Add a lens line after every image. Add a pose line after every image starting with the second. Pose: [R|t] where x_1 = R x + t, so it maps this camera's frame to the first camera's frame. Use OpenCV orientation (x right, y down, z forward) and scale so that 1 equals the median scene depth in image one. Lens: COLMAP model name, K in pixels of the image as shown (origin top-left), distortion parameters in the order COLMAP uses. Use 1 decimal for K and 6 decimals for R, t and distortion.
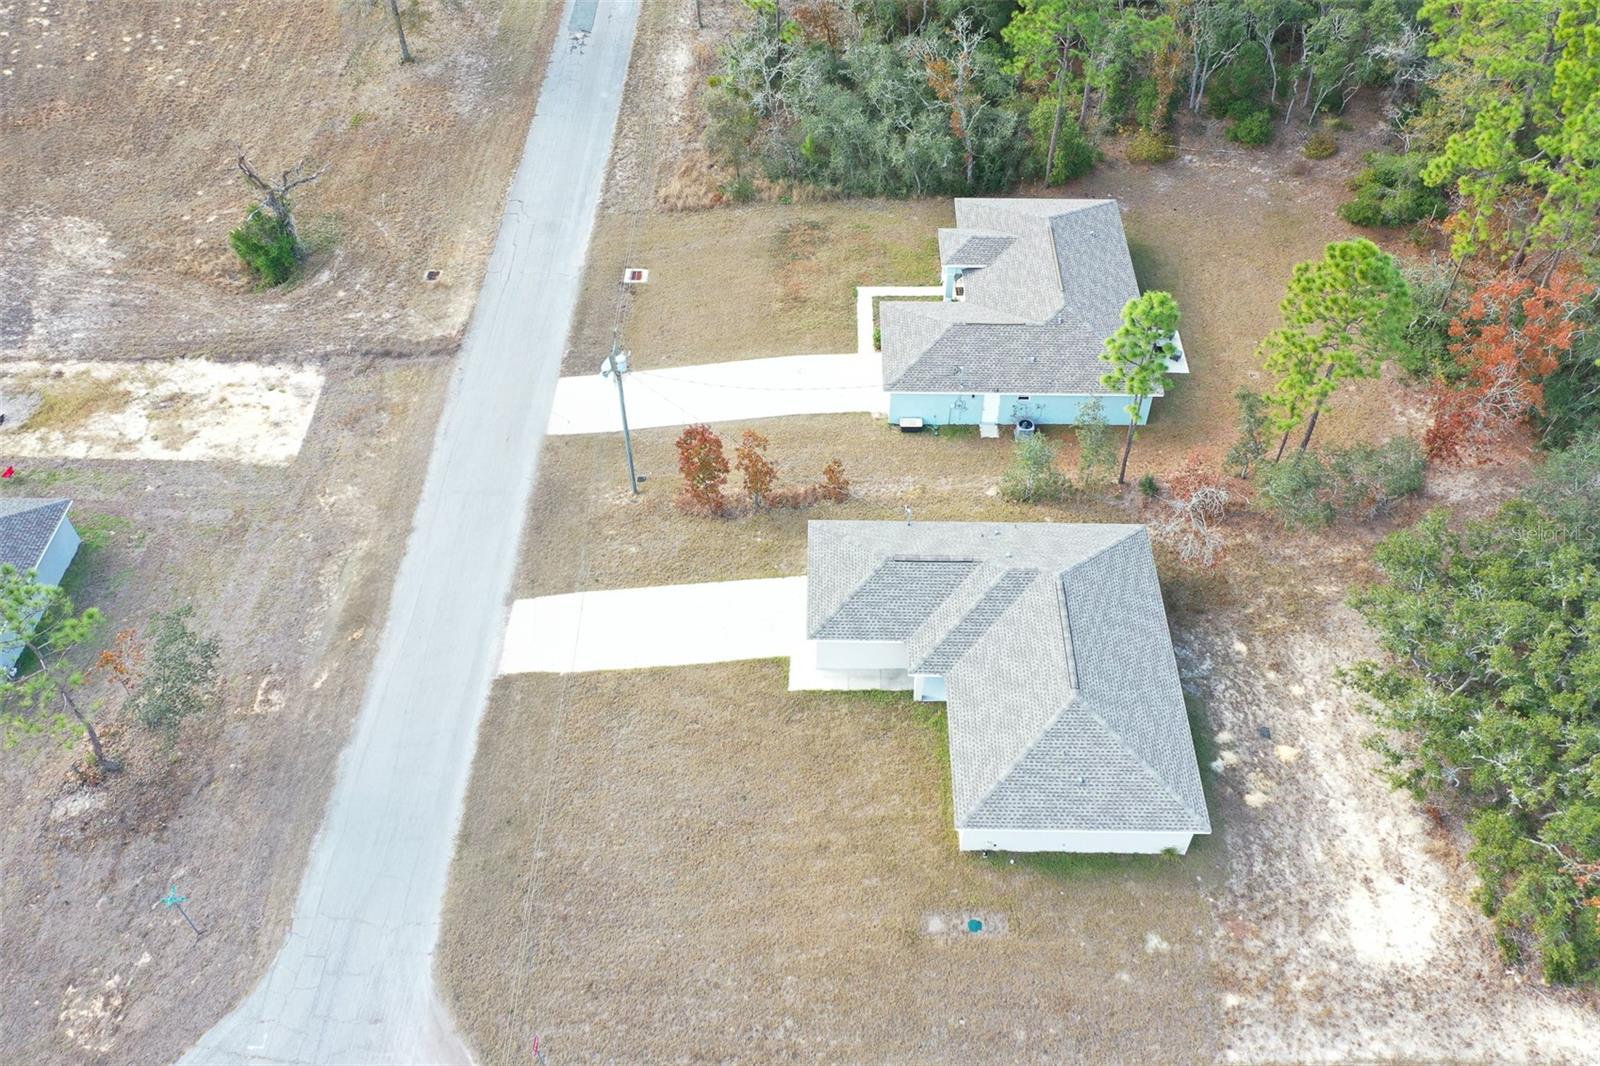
lens RADIAL K [[1309.2, 0, 800.0], [0, 1309.2, 533.0], [0, 0, 1]] dist [0.001567, 0.000737]
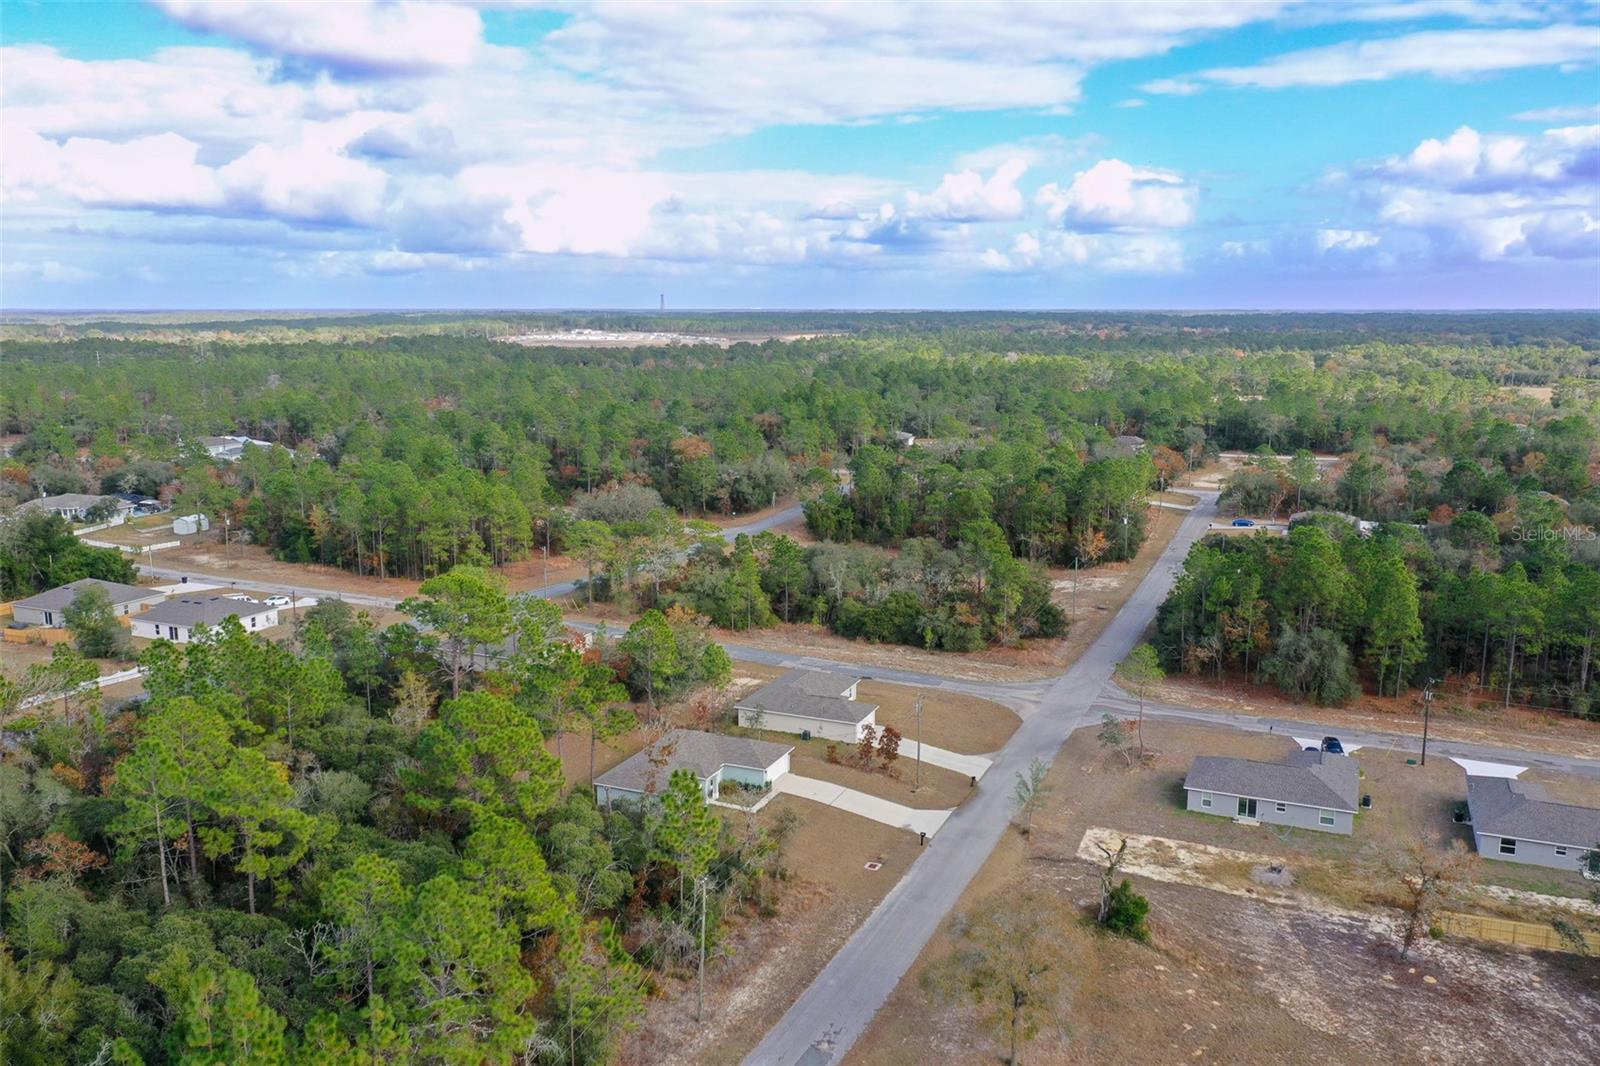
lens RADIAL K [[1309.2, 0, 800.0], [0, 1309.2, 533.0], [0, 0, 1]] dist [0.001567, 0.000737]
pose [[-0.924641, -0.062056, 0.375749, -0.623187], [0.287493, 0.533346, 0.795544, -1.712197], [-0.249772, 0.843618, -0.475313, 1.494539]]
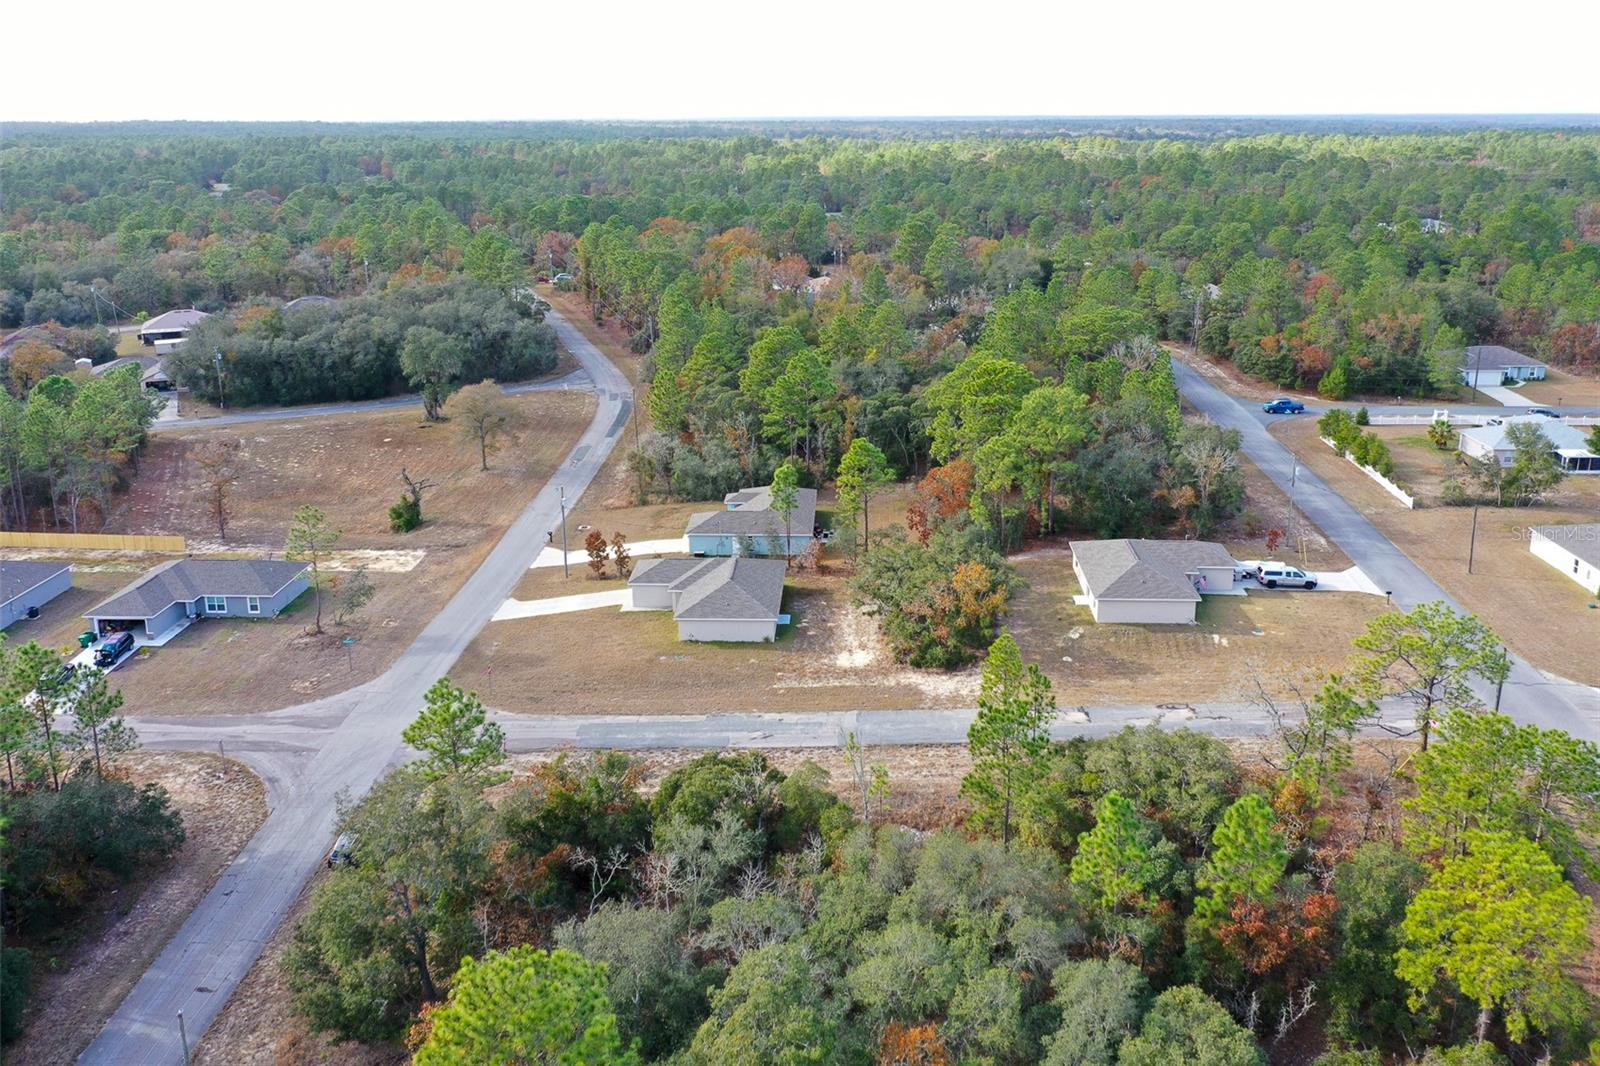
lens RADIAL K [[1309.2, 0, 800.0], [0, 1309.2, 533.0], [0, 0, 1]] dist [0.001567, 0.000737]
pose [[0.999529, 0.001634, -0.030661, 0.288171], [-0.016744, 0.866058, -0.499663, 0.871310], [0.025737, 0.499941, 0.865677, -0.787483]]
